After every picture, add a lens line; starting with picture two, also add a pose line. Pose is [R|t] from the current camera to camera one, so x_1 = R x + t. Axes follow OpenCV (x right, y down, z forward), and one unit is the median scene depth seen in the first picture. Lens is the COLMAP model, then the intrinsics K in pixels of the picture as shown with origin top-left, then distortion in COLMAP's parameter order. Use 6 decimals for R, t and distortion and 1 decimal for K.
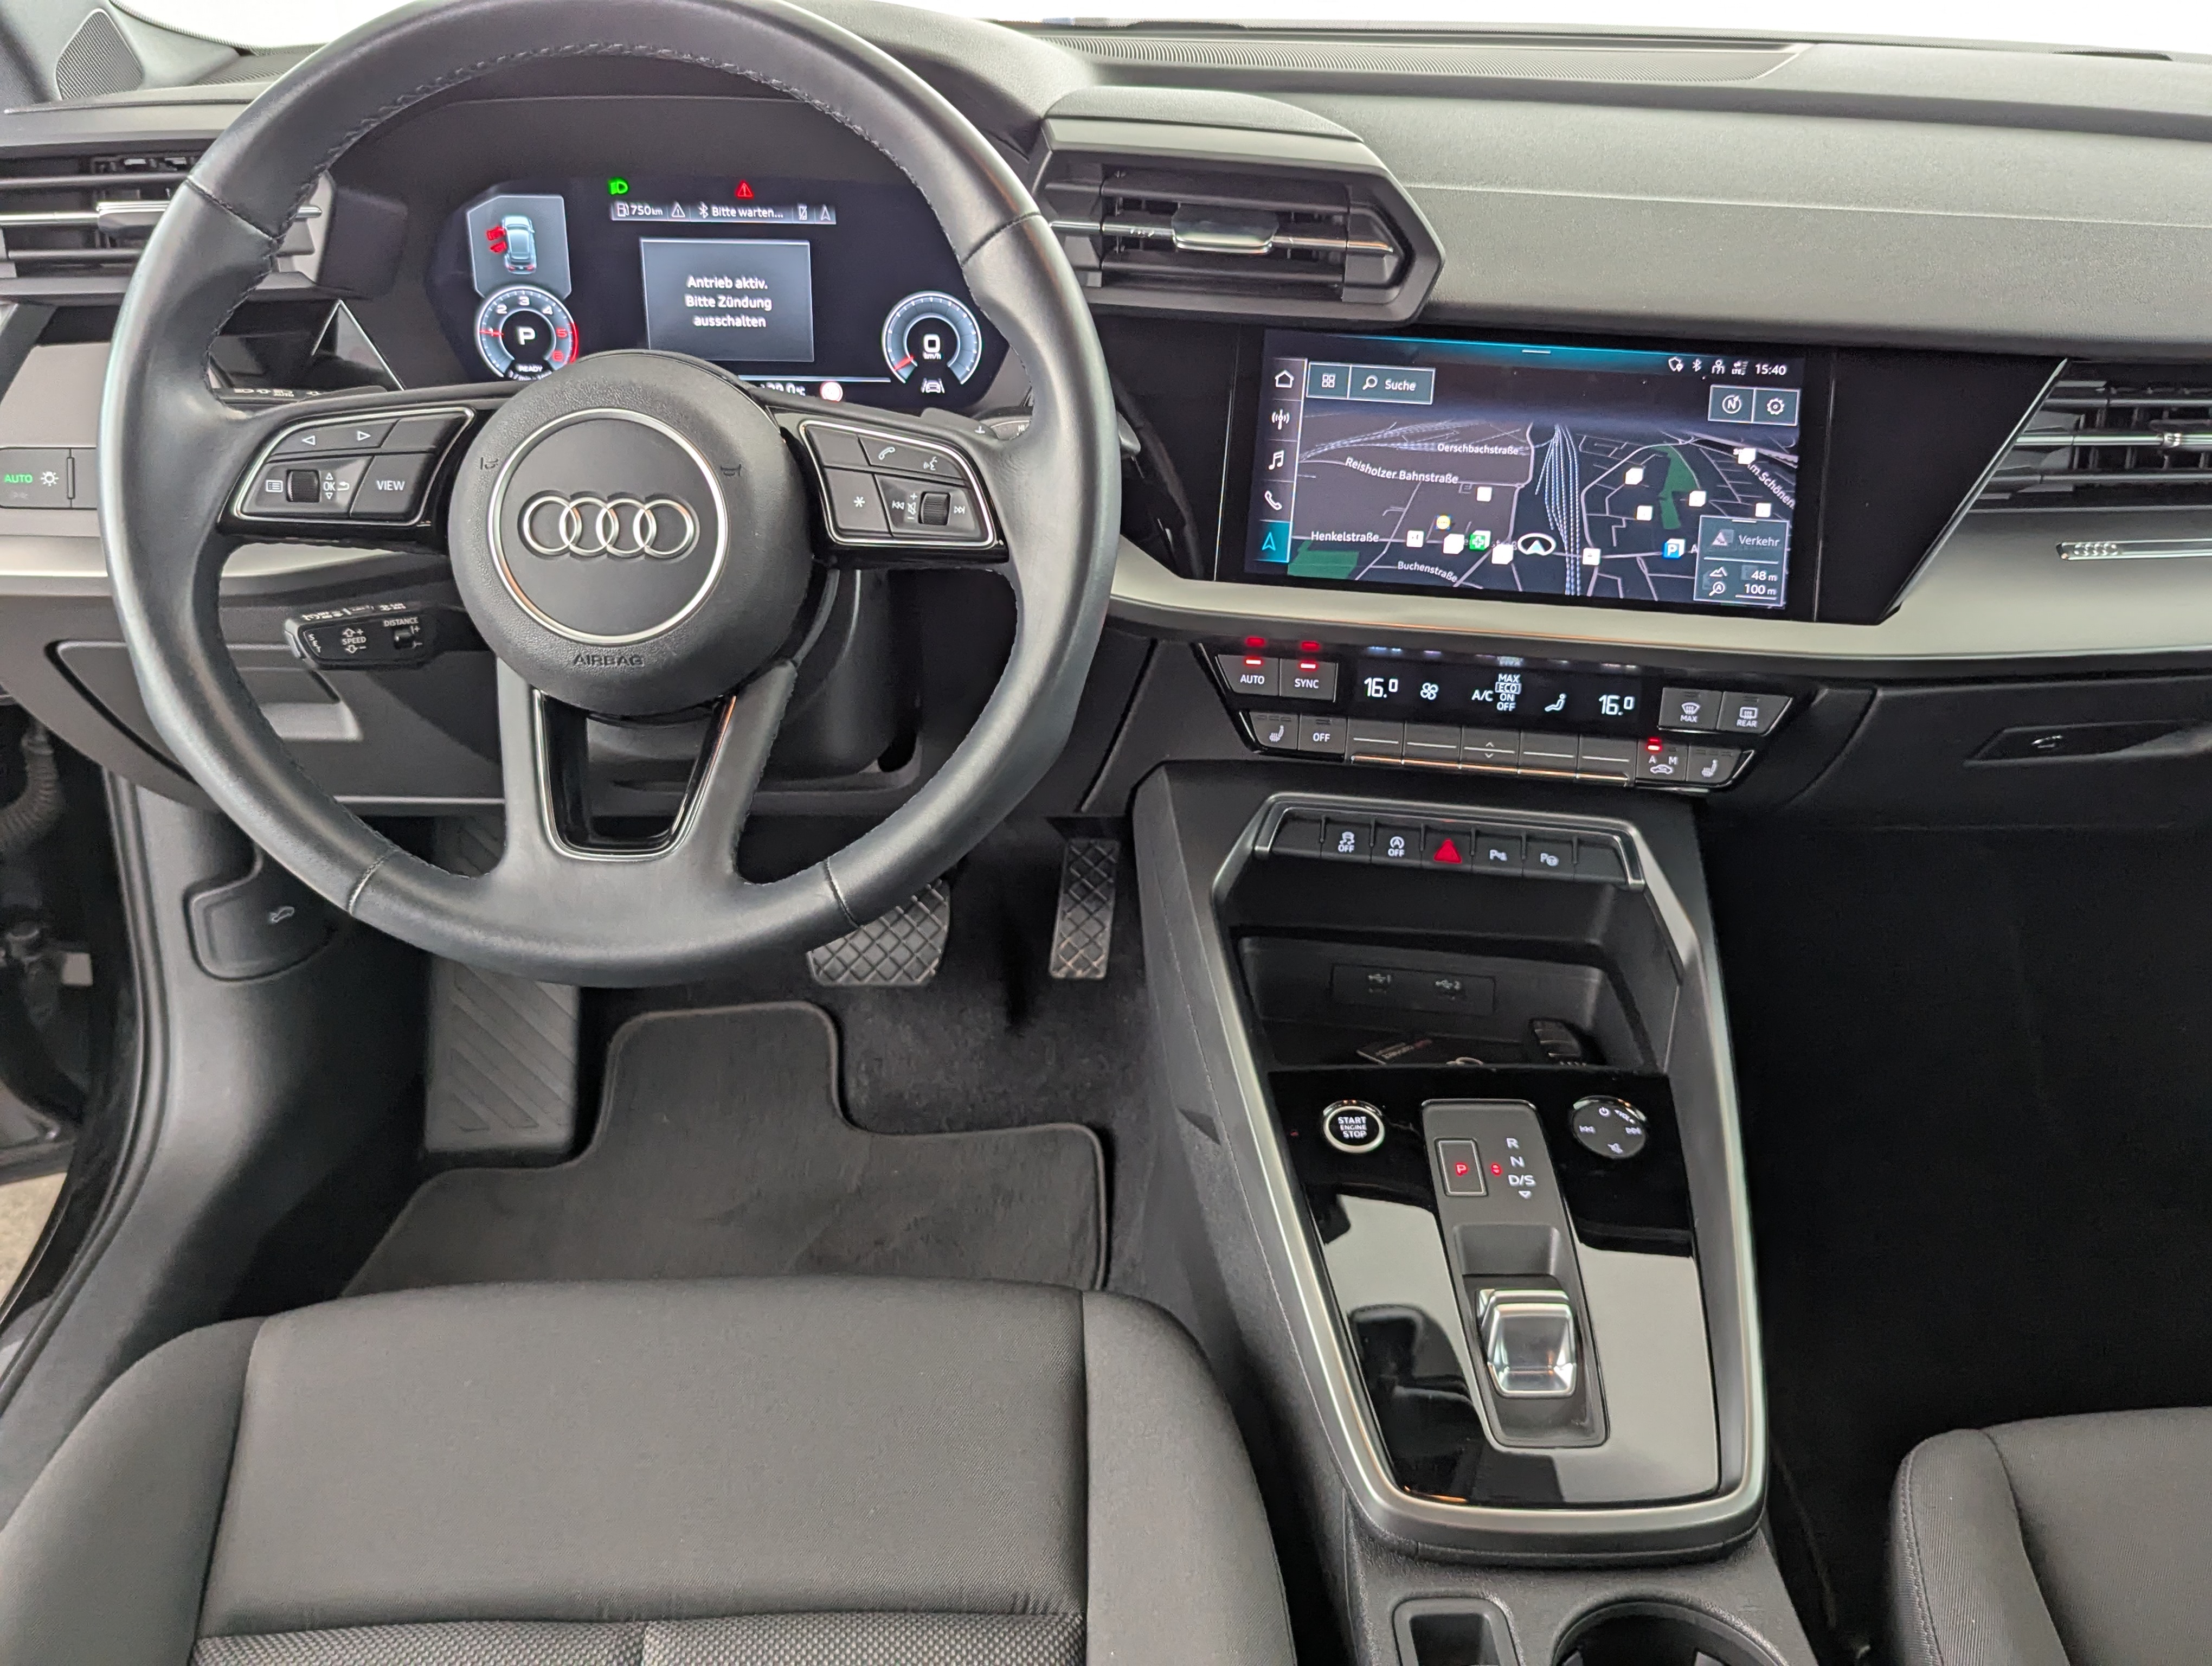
lens RADIAL K [[1967.9, 0, 1107.8], [0, 1967.9, 800.5], [0, 0, 1]] dist [0.010493, -0.001270]
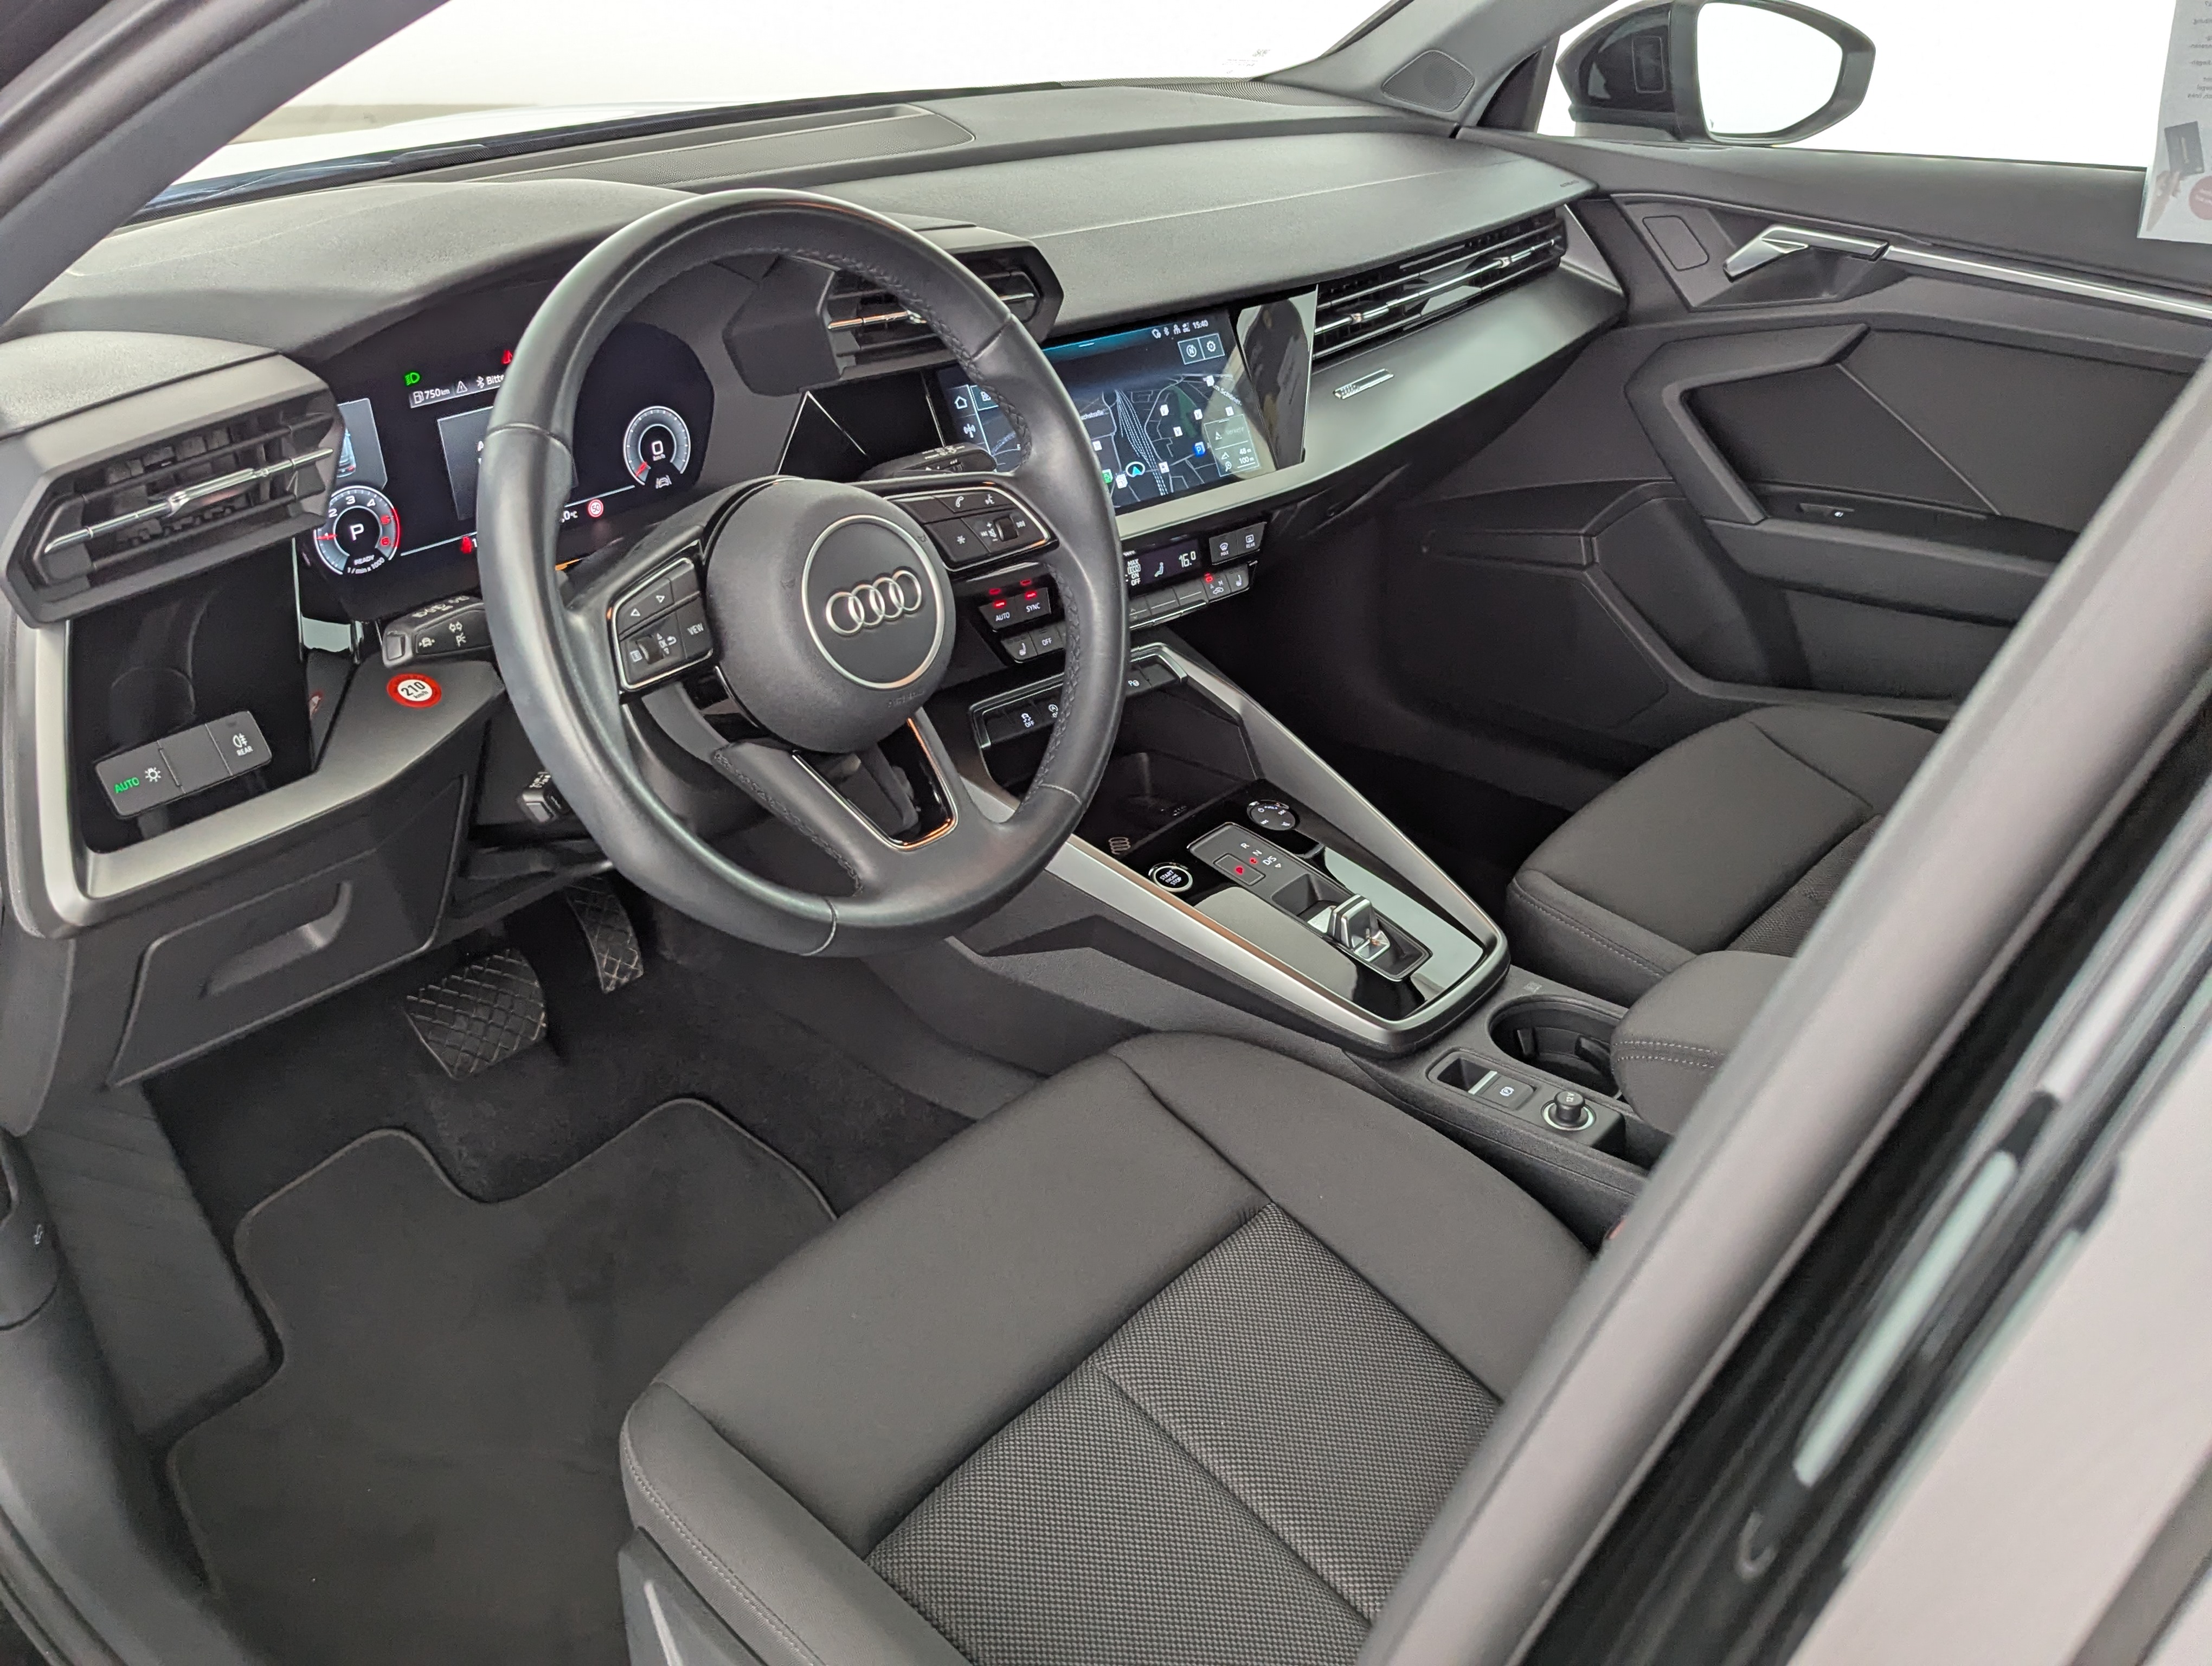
lens RADIAL K [[1951.4, 0, 1115.7], [0, 1951.4, 836.4], [0, 0, 1]] dist [0.056870, -0.219628]
pose [[0.653562, -0.371896, 0.659204, -0.875920], [0.352057, 0.920375, 0.170195, -0.130851], [-0.670010, 0.120844, 0.732450, -0.047218]]
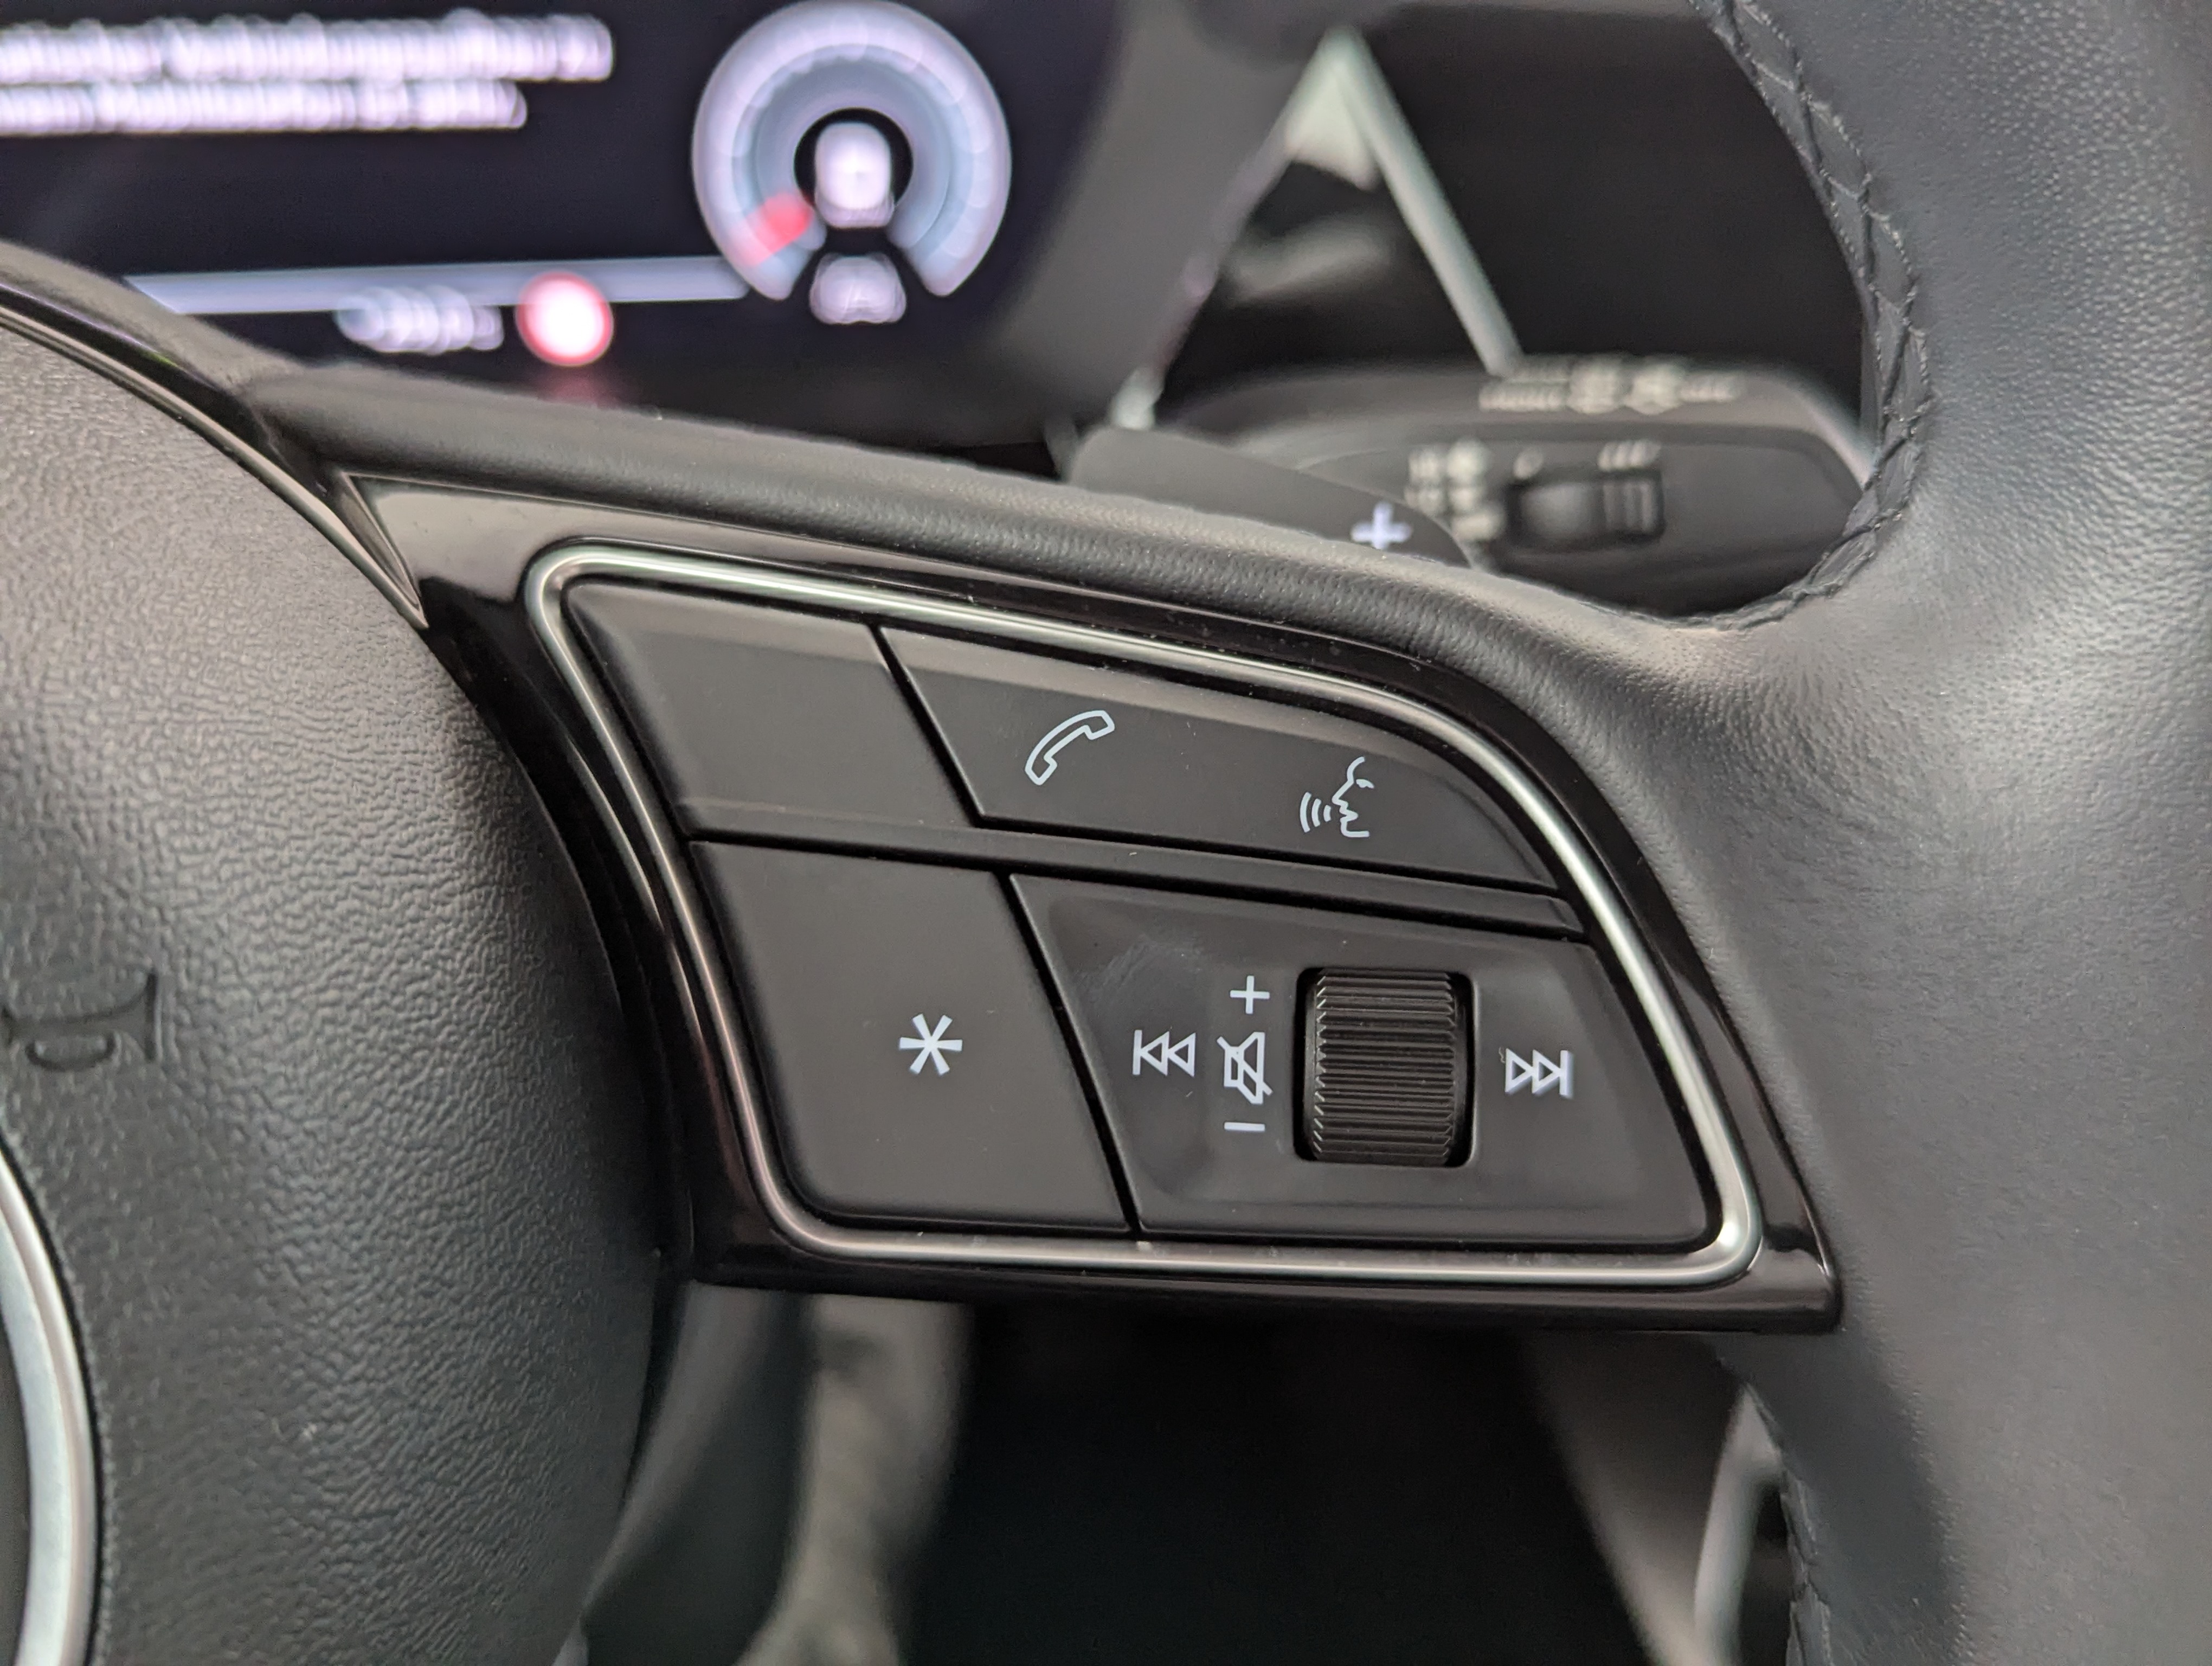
lens RADIAL K [[2090.5, 0, 1106.0], [0, 2090.5, 833.0], [0, 0, 1]] dist [0.018406, 0.004552]
pose [[0.989276, -0.067668, 0.129436, -0.112510], [0.059331, 0.995972, 0.067221, -0.152783], [-0.133464, -0.058821, 0.989307, 0.690578]]
